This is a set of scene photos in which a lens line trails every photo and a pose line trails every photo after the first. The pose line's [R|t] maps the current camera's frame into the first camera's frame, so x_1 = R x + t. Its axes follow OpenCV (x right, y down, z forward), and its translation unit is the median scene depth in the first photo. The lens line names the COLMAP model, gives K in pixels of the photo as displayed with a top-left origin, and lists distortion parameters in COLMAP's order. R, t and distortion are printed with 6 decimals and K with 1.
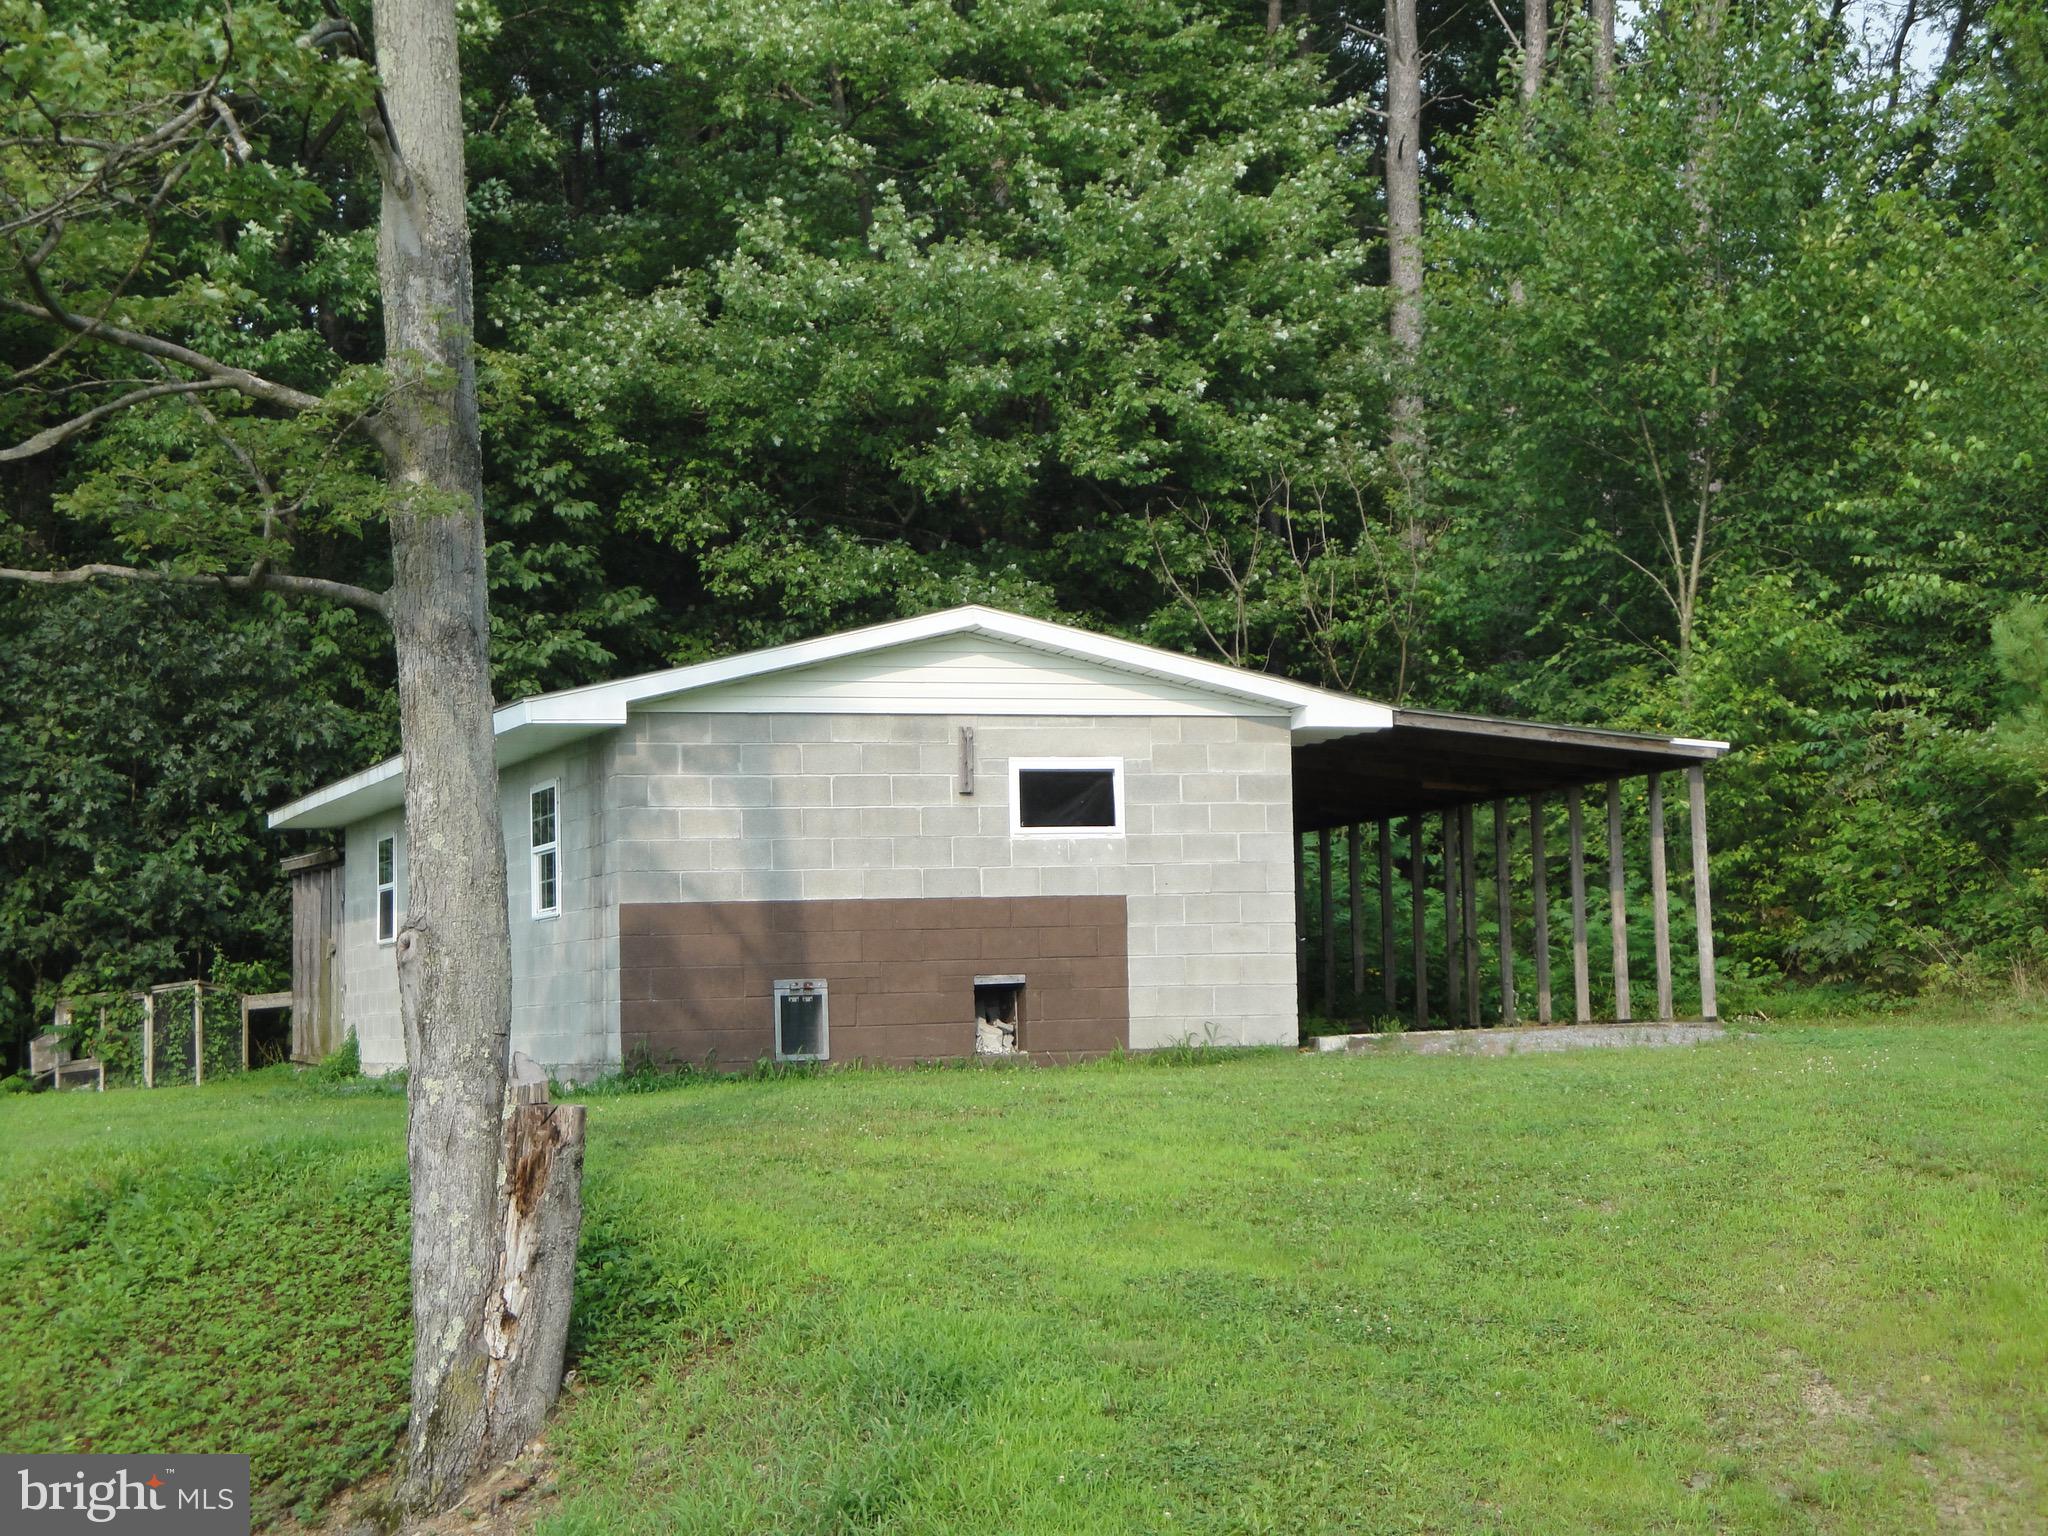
lens RADIAL K [[3798.1, 0, 1024.0], [0, 3798.1, 768.0], [0, 0, 1]] dist [0.239359, 0.442740]
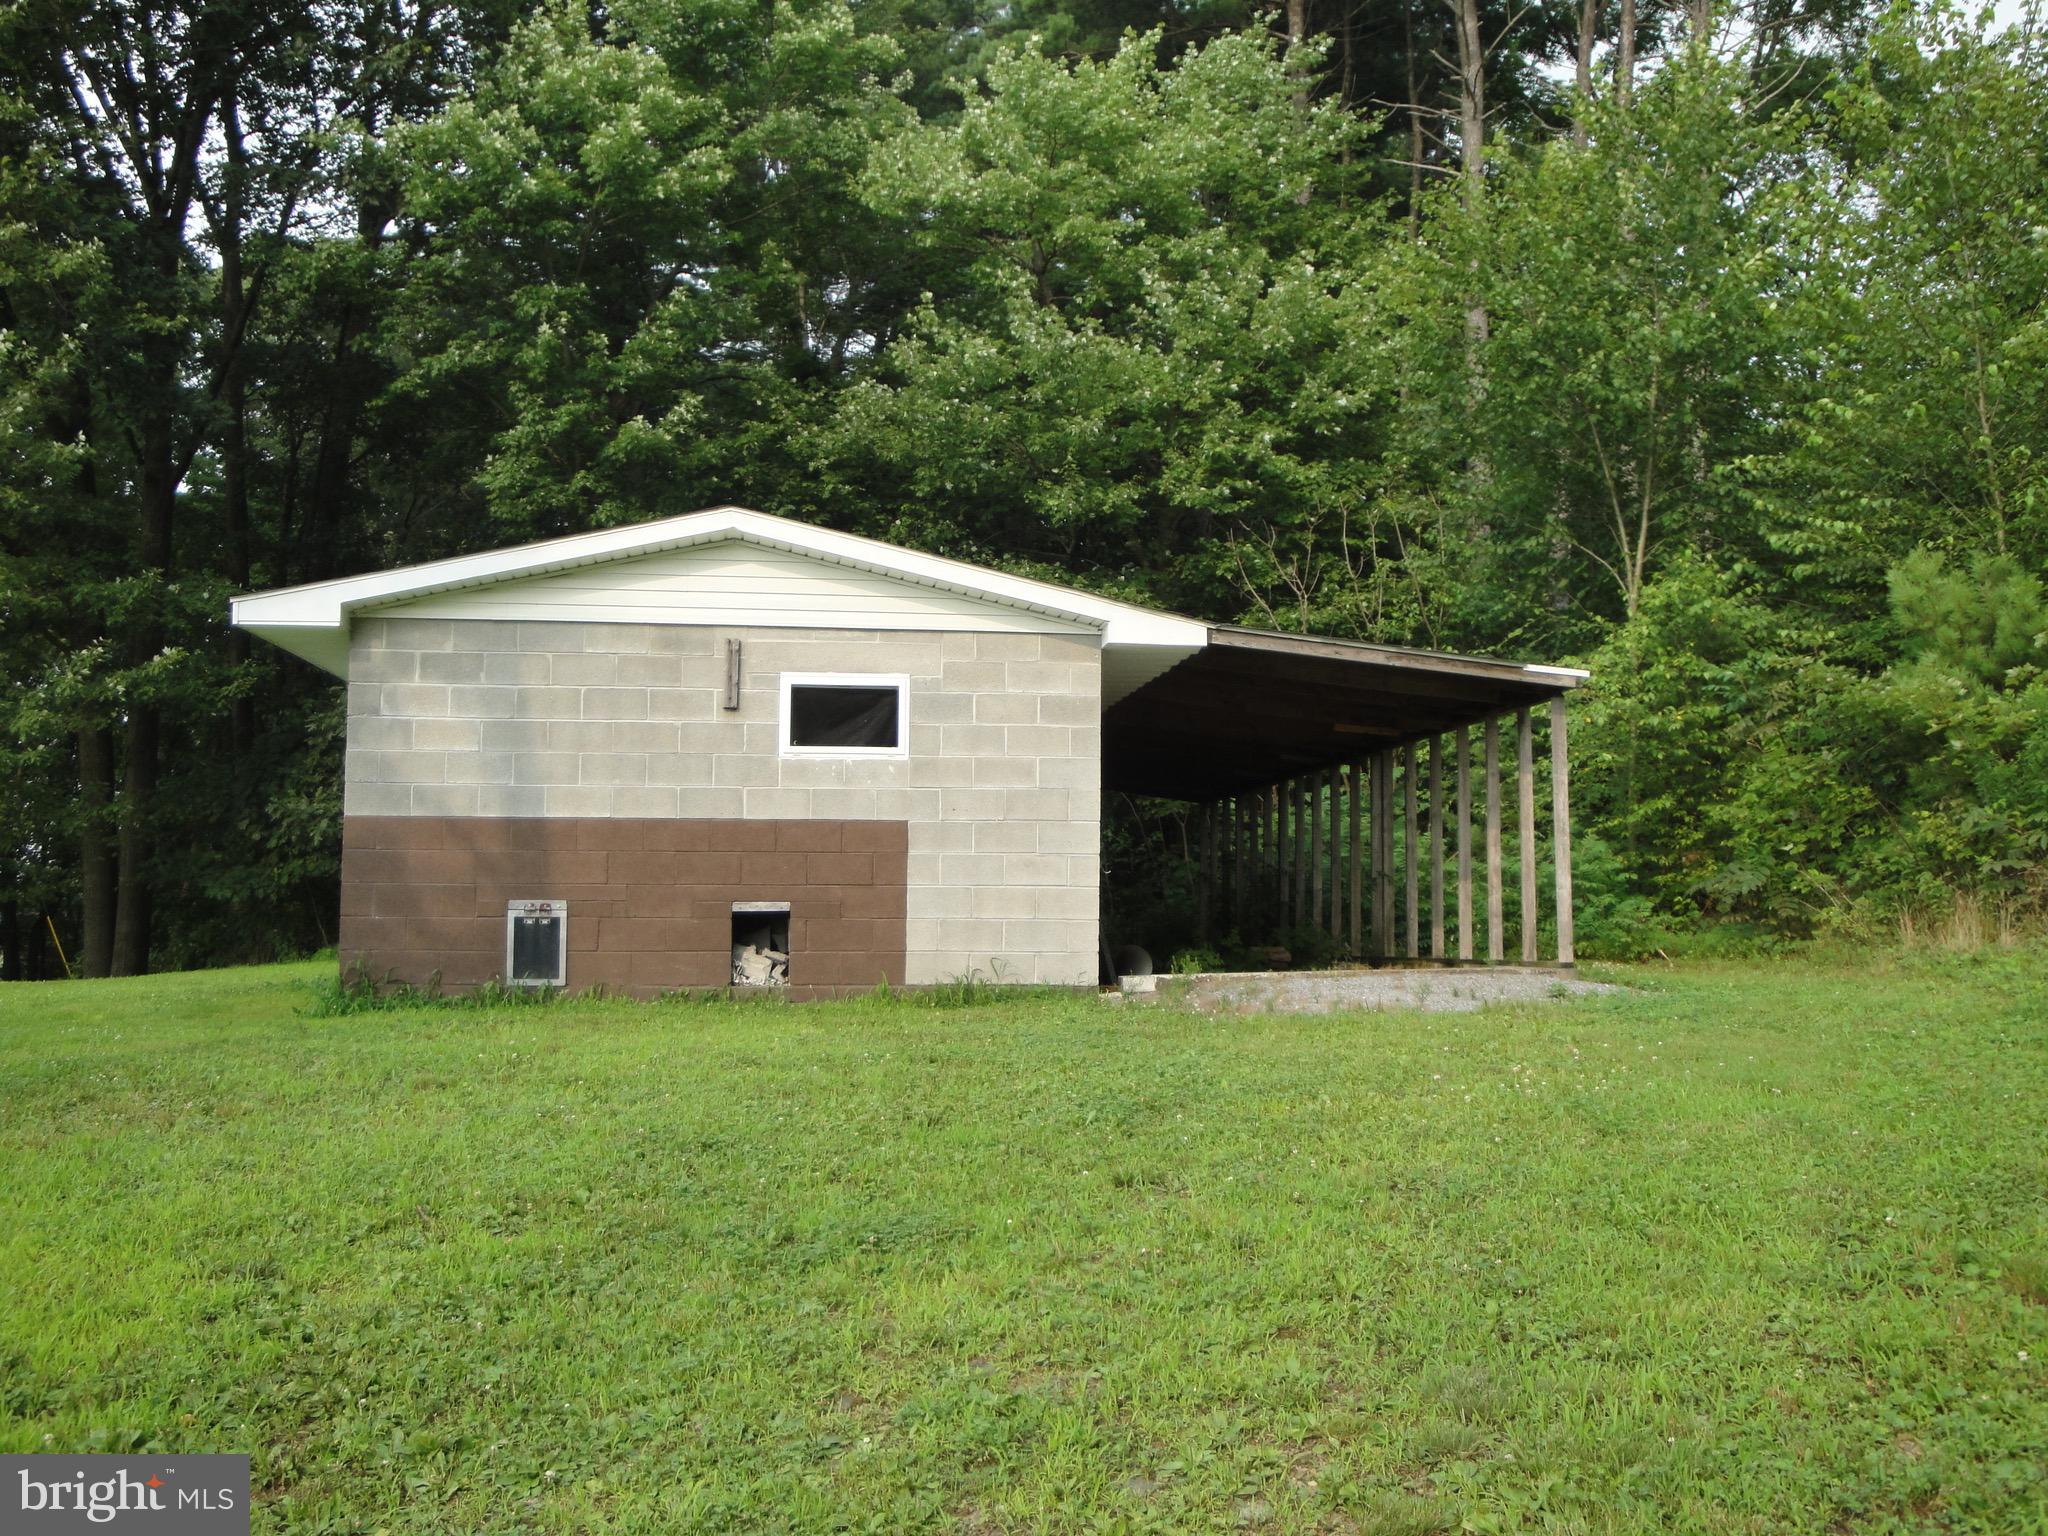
lens RADIAL K [[1950.2, 0, 1024.0], [0, 1950.2, 768.0], [0, 0, 1]] dist [-0.103694, 0.154817]
pose [[0.978647, 0.012853, -0.205144, 0.131469], [-0.013911, 0.999896, -0.003716, 0.018753], [0.205075, 0.006491, 0.978725, 0.457758]]
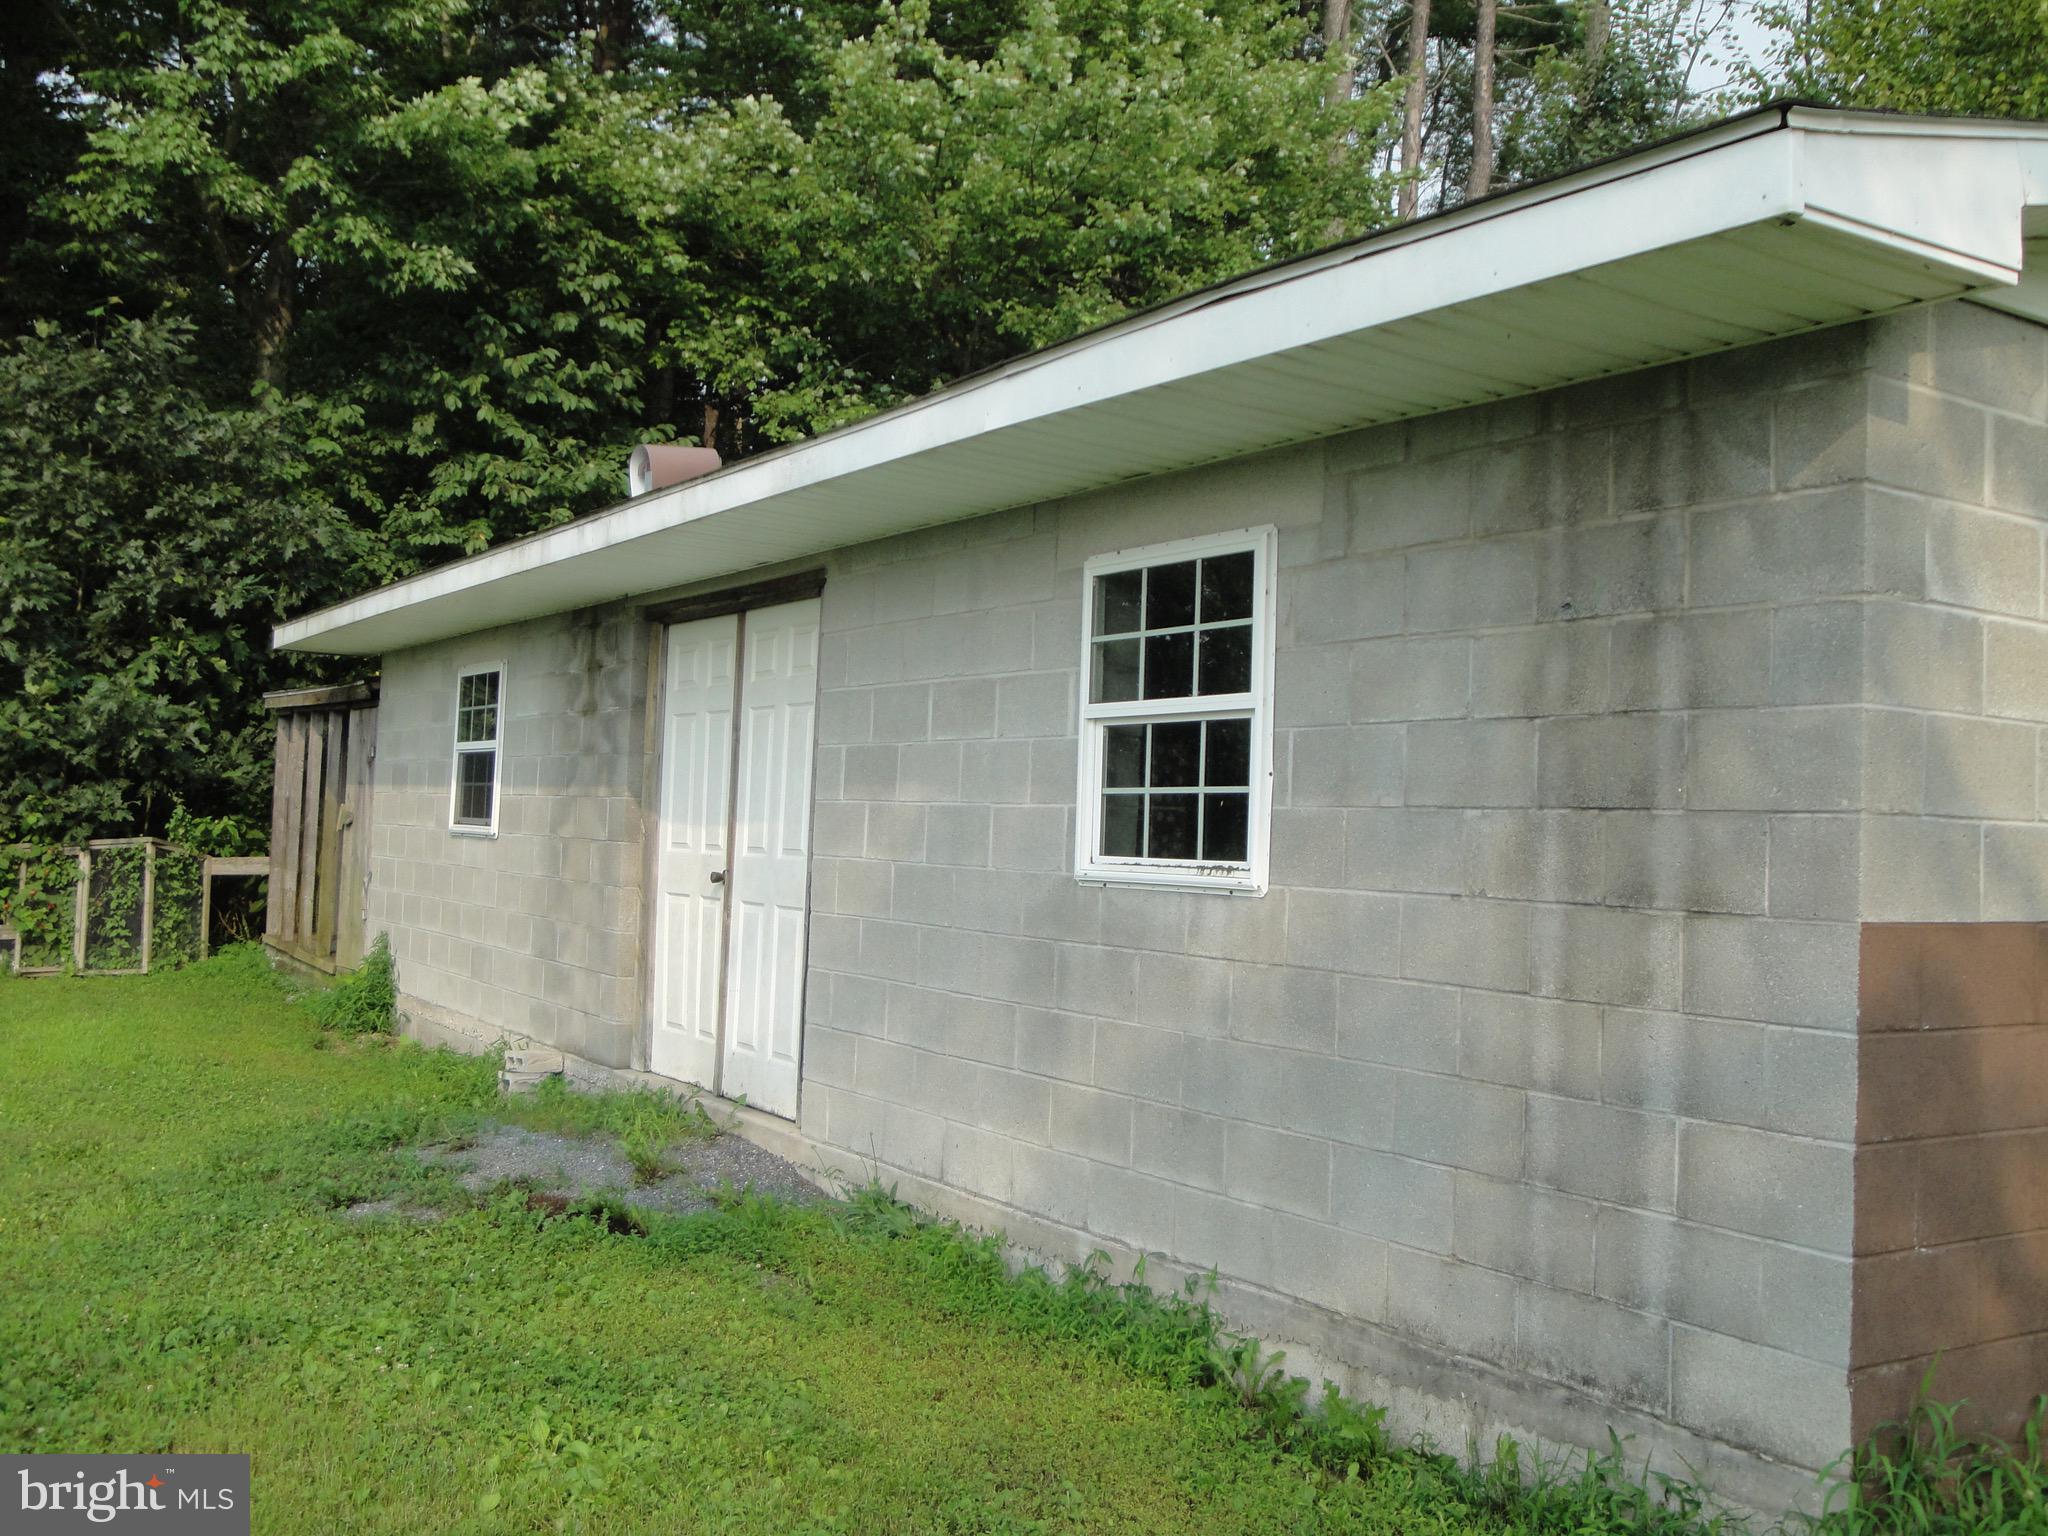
lens RADIAL K [[1950.2, 0, 1024.0], [0, 1950.2, 768.0], [0, 0, 1]] dist [-0.103694, 0.154817]
pose [[0.970057, 0.070830, 0.232319, -0.165579], [-0.079058, 0.996523, 0.026286, 0.020405], [-0.229650, -0.043865, 0.972284, 0.714191]]
